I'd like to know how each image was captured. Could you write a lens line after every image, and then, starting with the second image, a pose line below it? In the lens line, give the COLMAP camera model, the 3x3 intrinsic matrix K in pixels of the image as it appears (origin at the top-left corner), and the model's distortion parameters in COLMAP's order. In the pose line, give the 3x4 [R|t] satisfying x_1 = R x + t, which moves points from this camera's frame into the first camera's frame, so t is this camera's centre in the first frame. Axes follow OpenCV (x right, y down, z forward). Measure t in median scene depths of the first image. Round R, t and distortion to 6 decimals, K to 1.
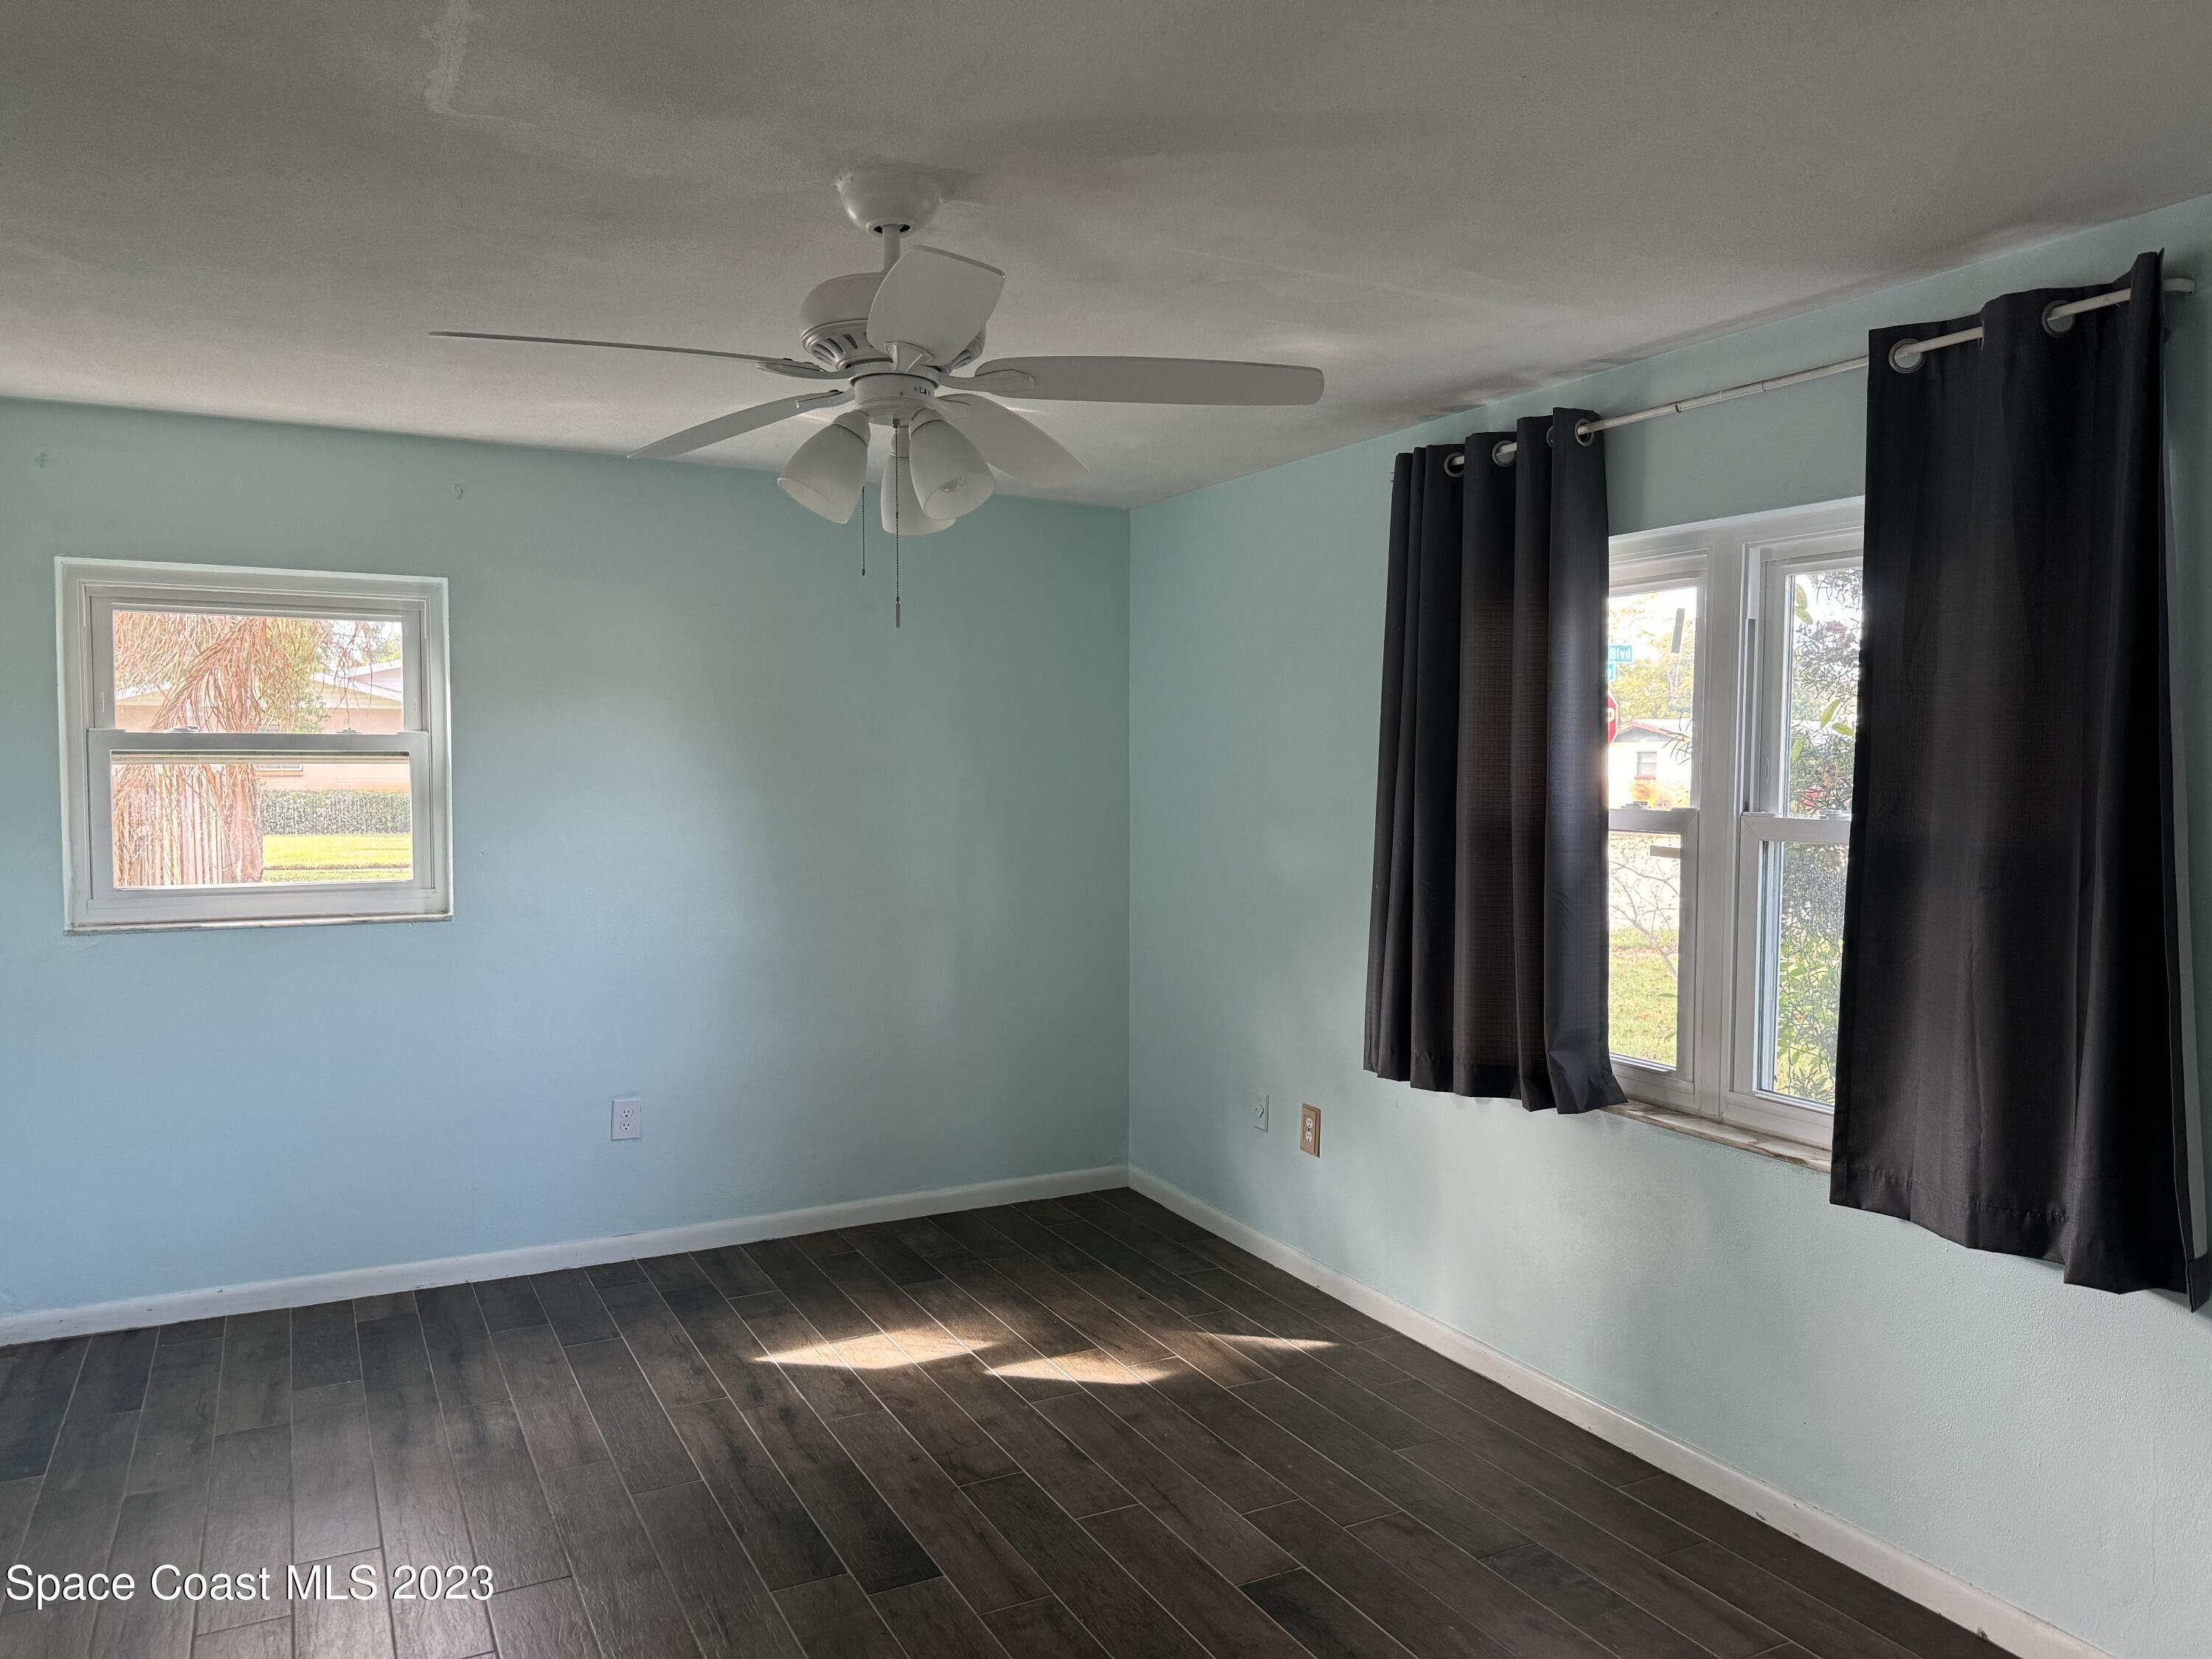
lens RADIAL K [[1560.5, 0, 1118.0], [0, 1560.5, 837.6], [0, 0, 1]] dist [0.075957, -0.093598]
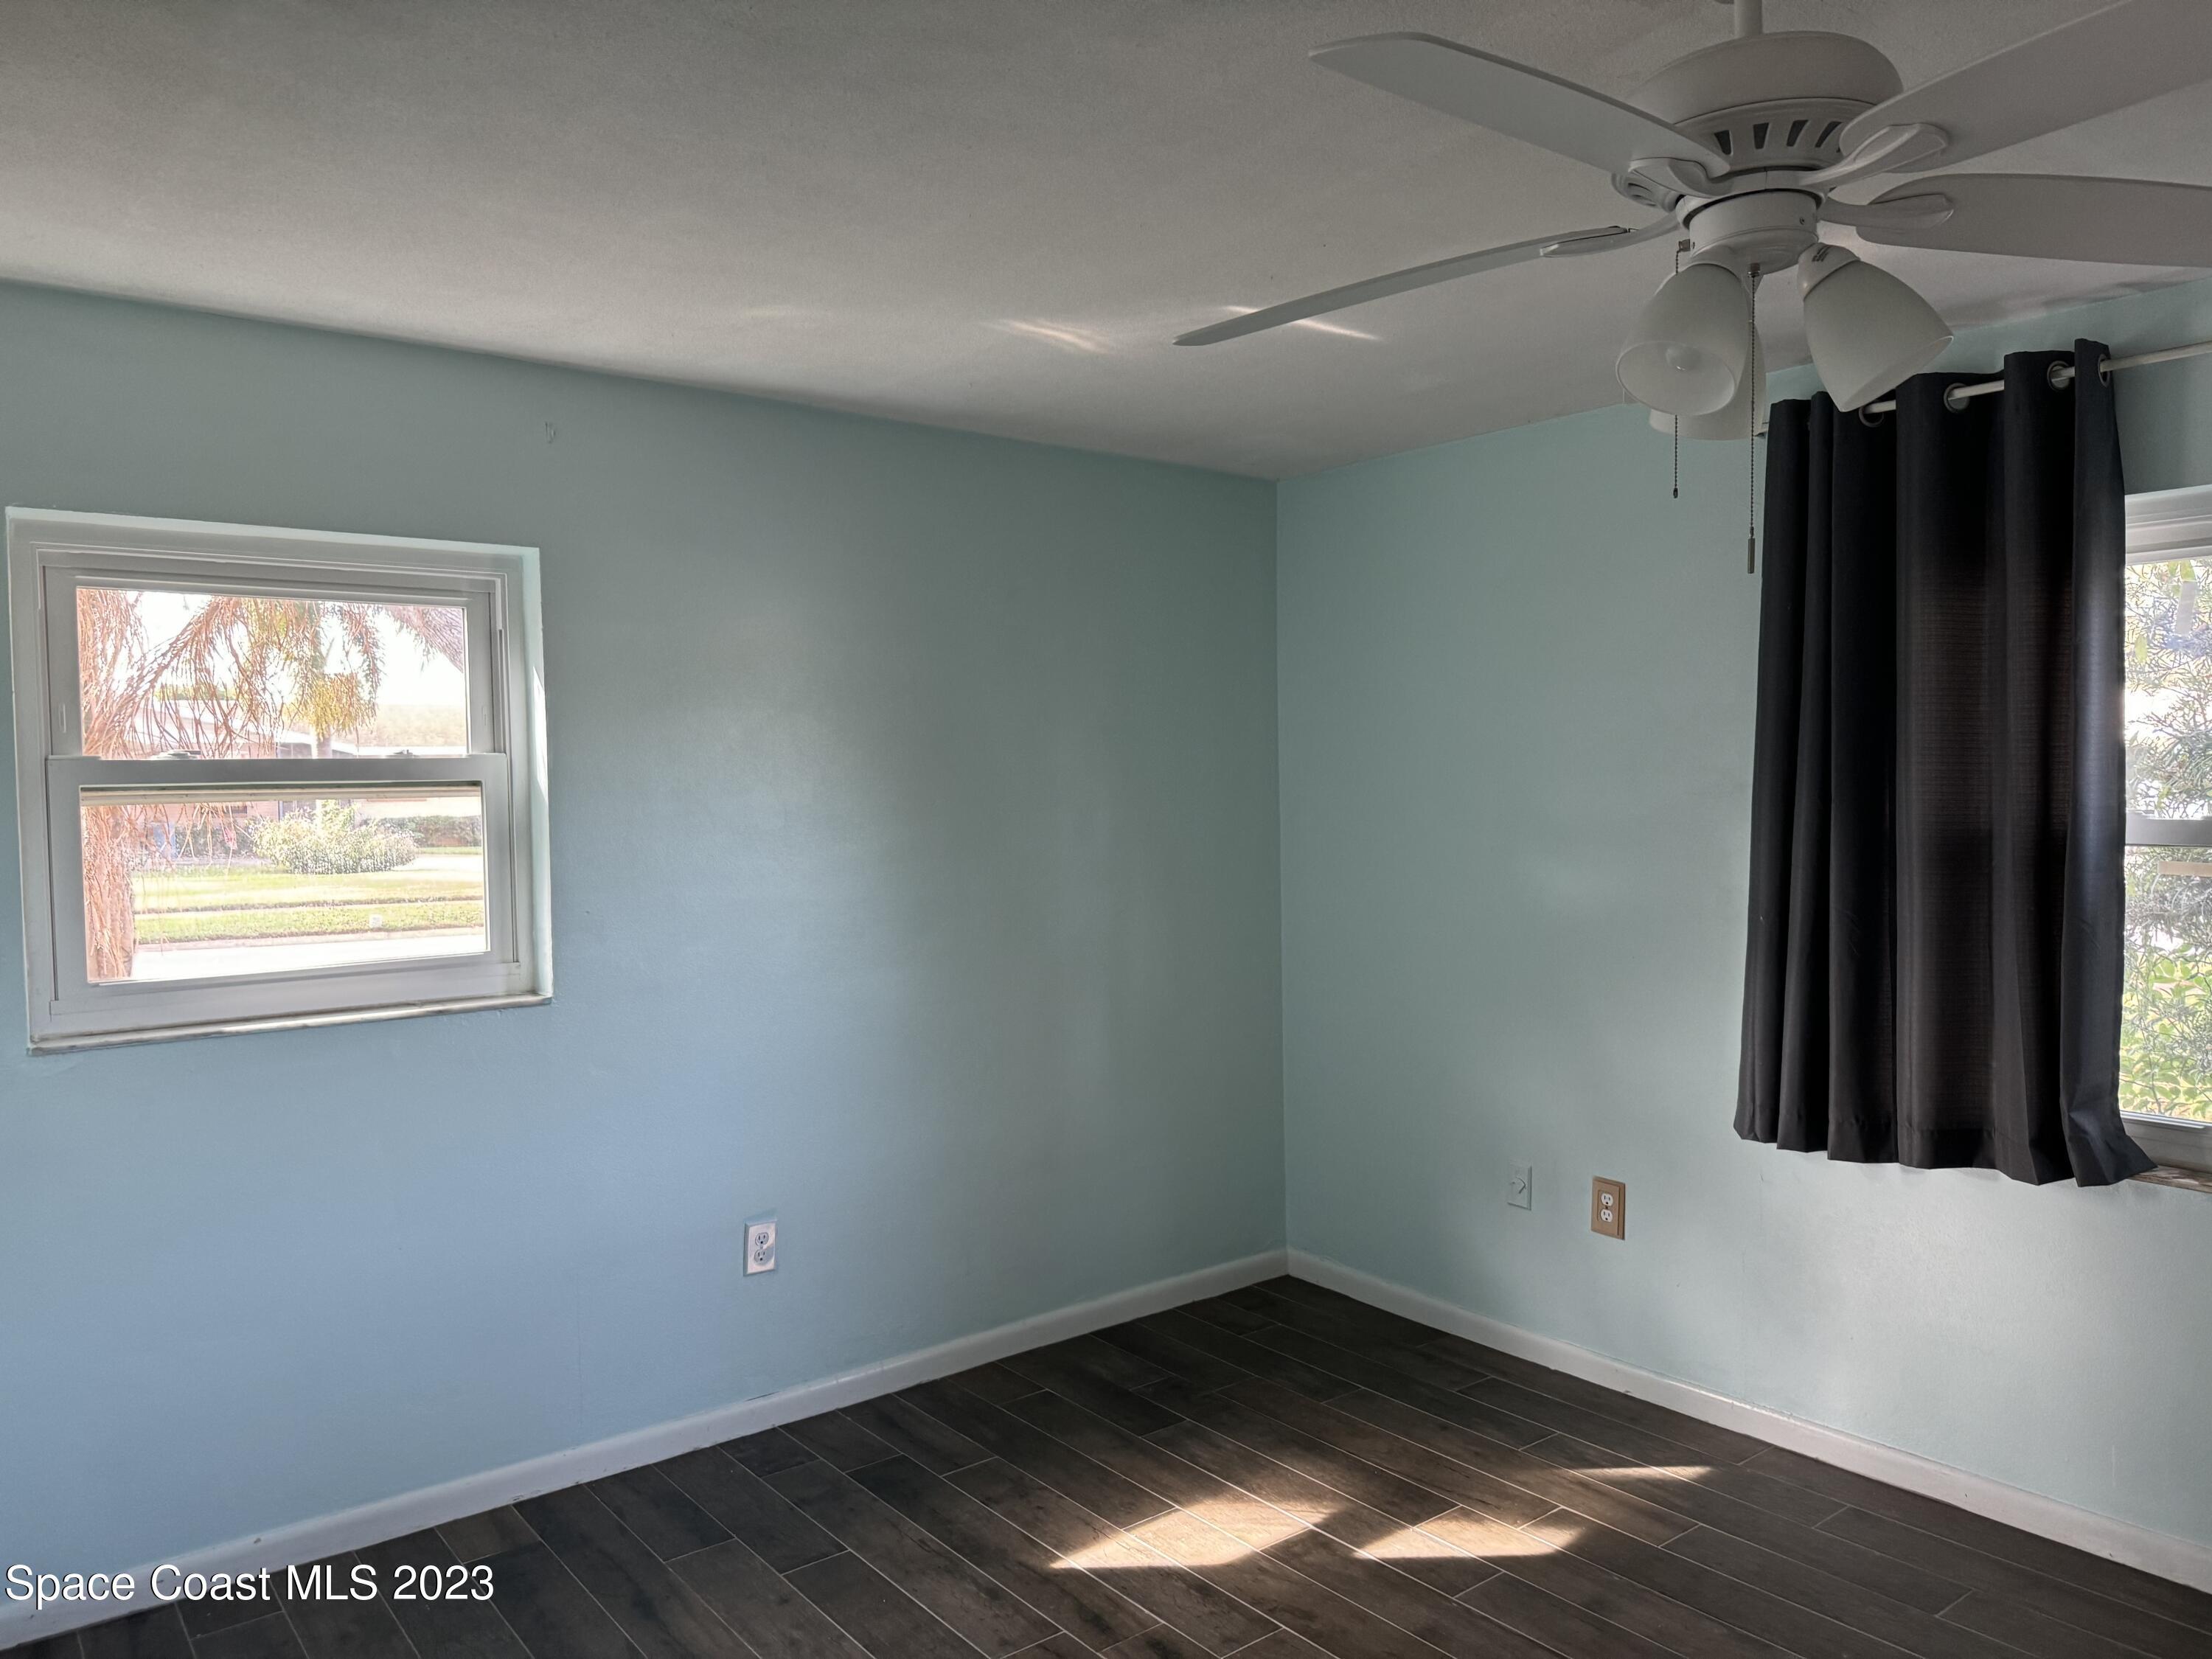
lens RADIAL K [[1560.5, 0, 1120.8], [0, 1560.5, 844.2], [0, 0, 1]] dist [0.075957, -0.093598]
pose [[0.982362, -0.025501, 0.185241, -0.322389], [0.027110, 0.999613, -0.006161, -0.012753], [-0.185012, 0.011074, 0.982674, 0.233037]]
